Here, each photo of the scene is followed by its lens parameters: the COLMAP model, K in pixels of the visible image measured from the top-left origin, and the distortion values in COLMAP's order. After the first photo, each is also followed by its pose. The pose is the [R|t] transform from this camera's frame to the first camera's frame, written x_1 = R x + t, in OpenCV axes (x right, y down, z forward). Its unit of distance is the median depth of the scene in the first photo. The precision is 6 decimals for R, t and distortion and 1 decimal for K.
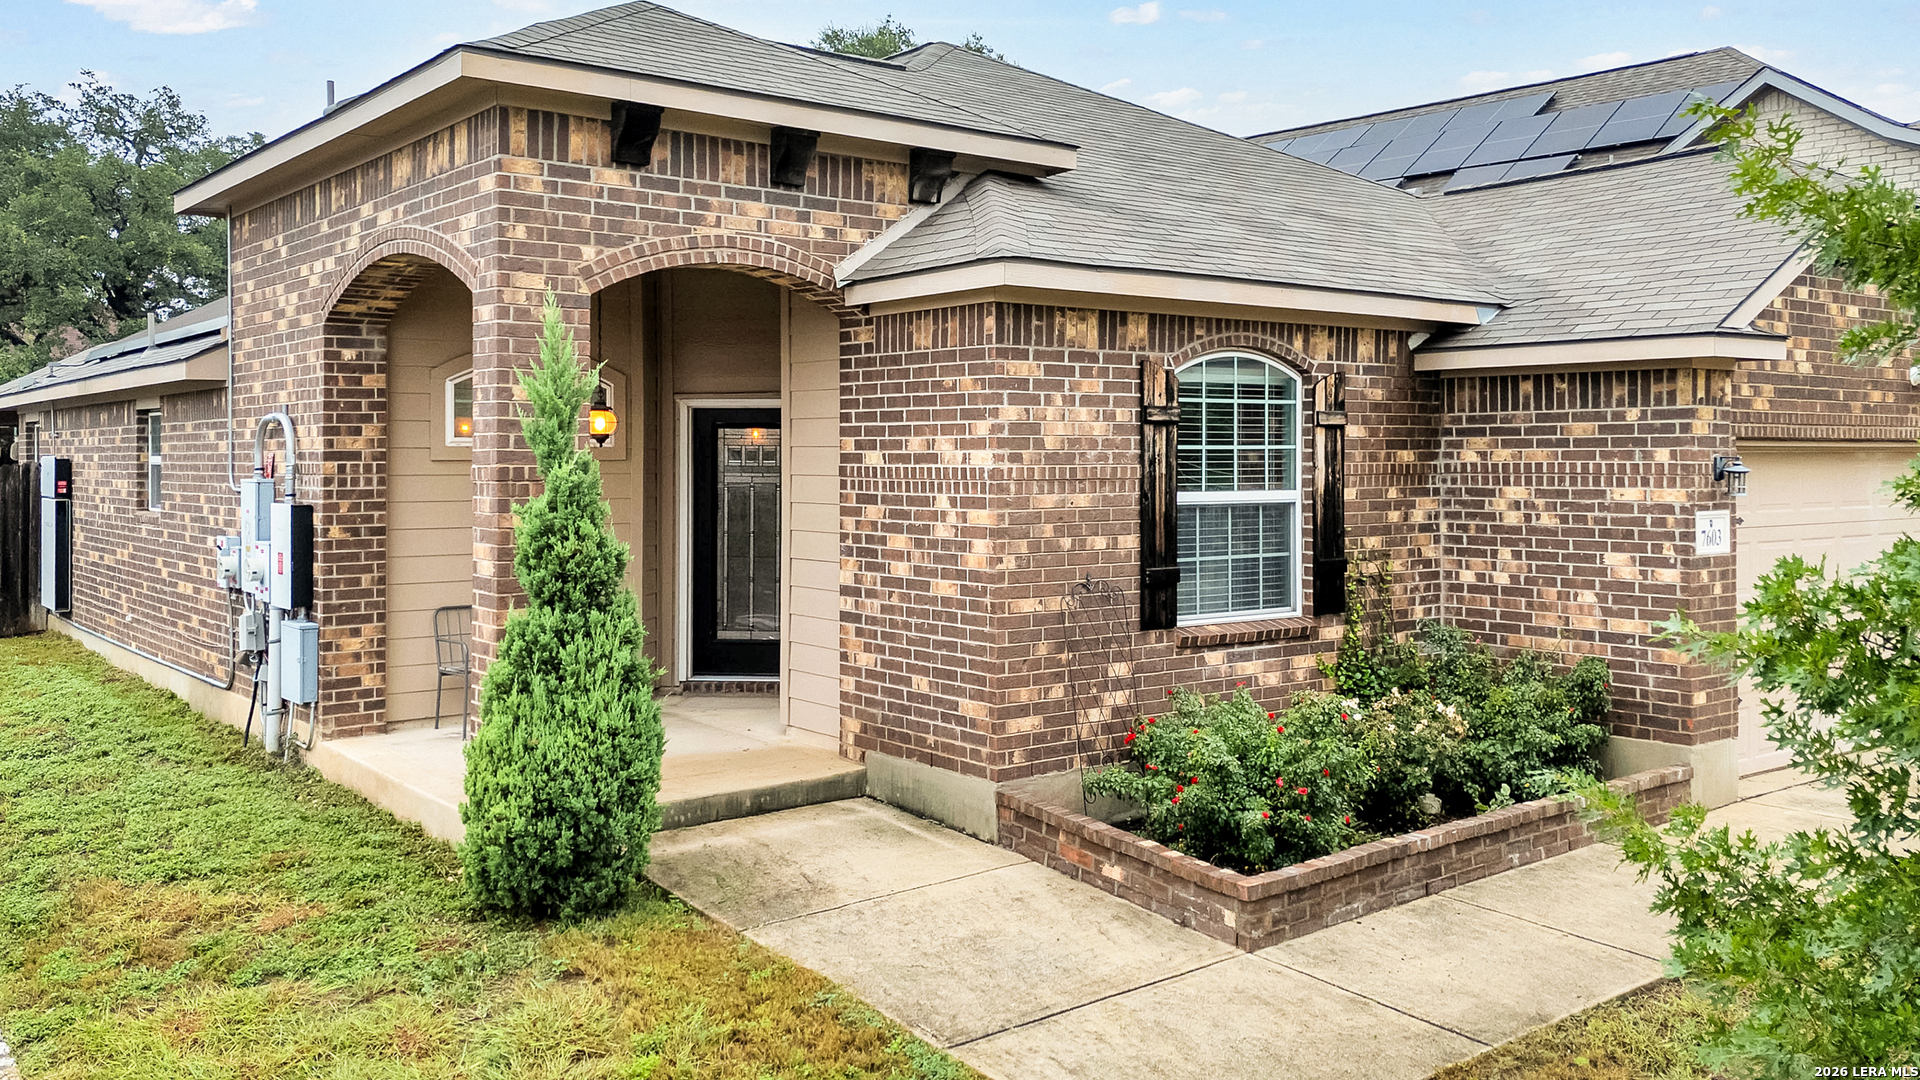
lens RADIAL K [[1566.6, 0, 960.0], [0, 1566.6, 540.0], [0, 0, 1]] dist [0.010285, -0.063872]
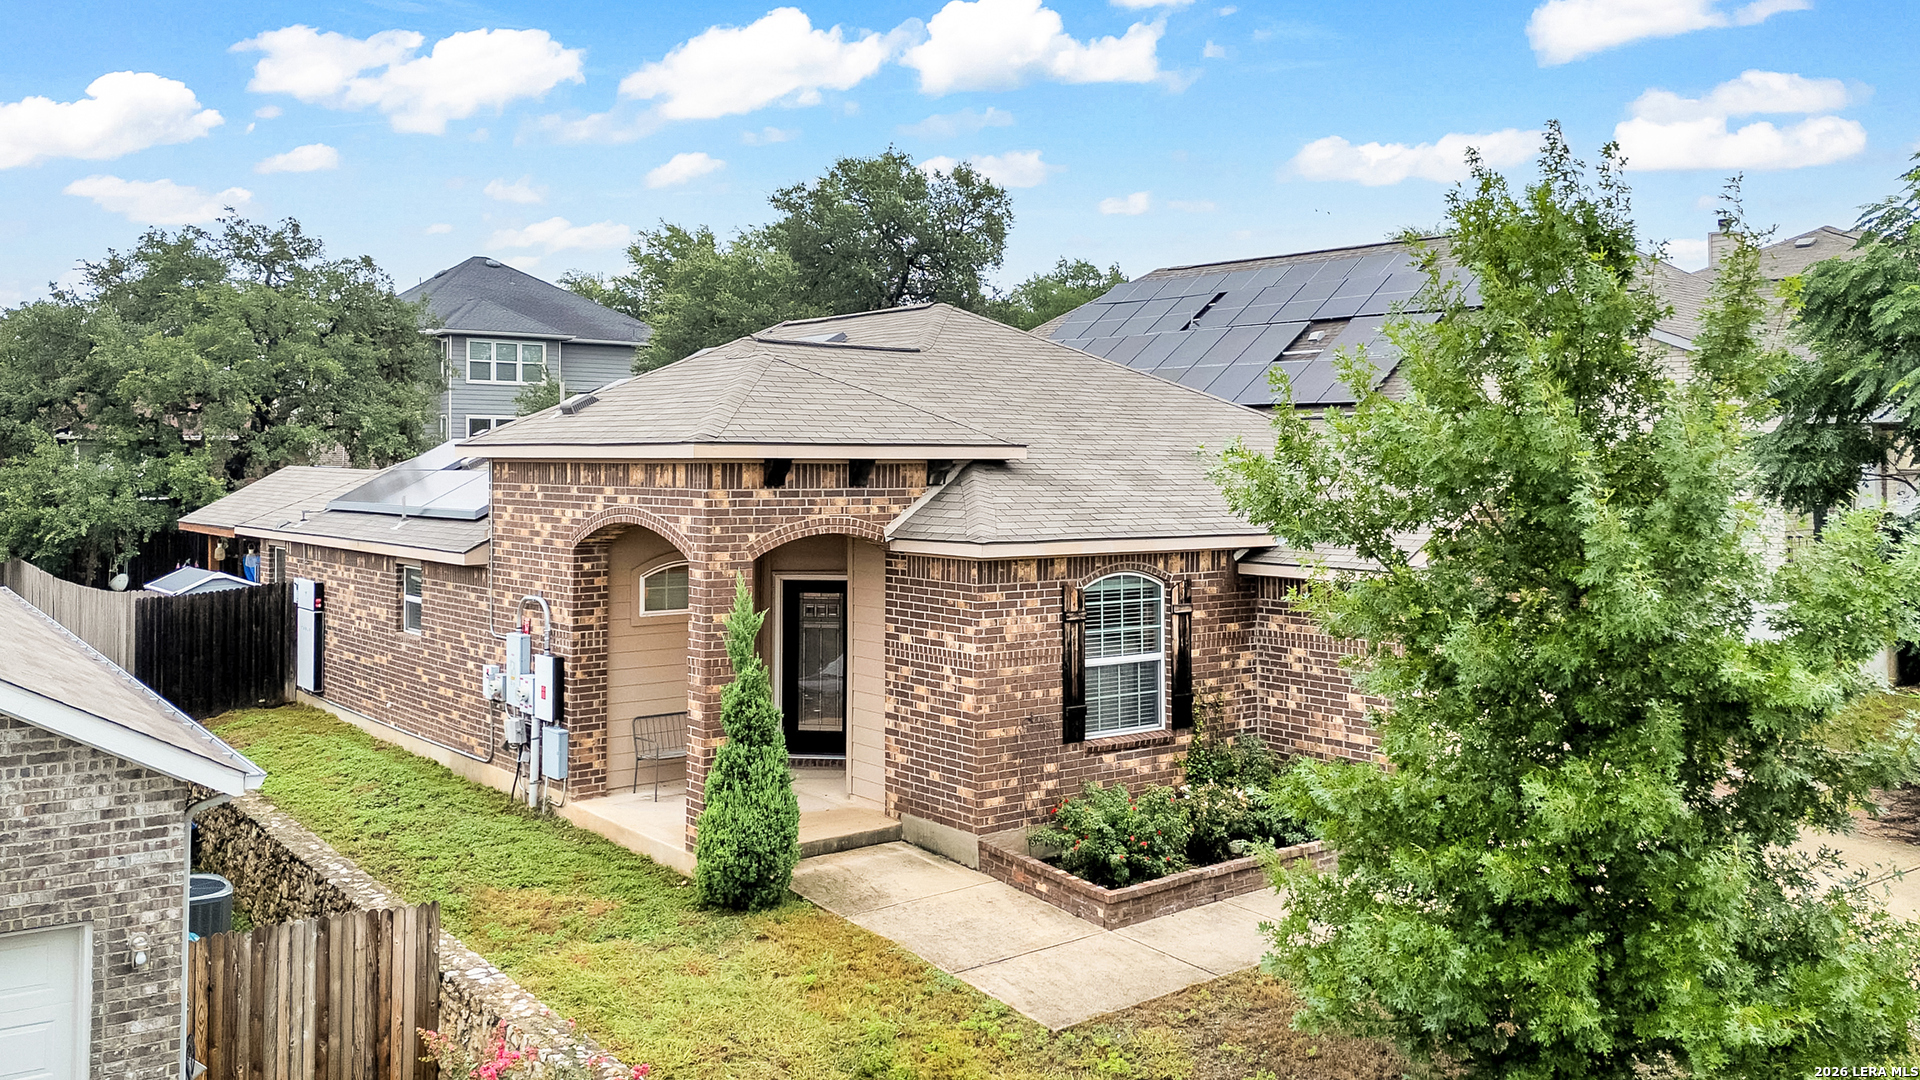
lens RADIAL K [[1295.9, 0, 913.9], [0, 1295.9, 539.4], [0, 0, 1]] dist [-0.006411, -0.001497]
pose [[0.999572, 0.000544, -0.029235, -0.006093], [-0.001994, 0.998767, -0.049612, -0.094292], [0.029172, 0.049649, 0.998341, -0.425525]]
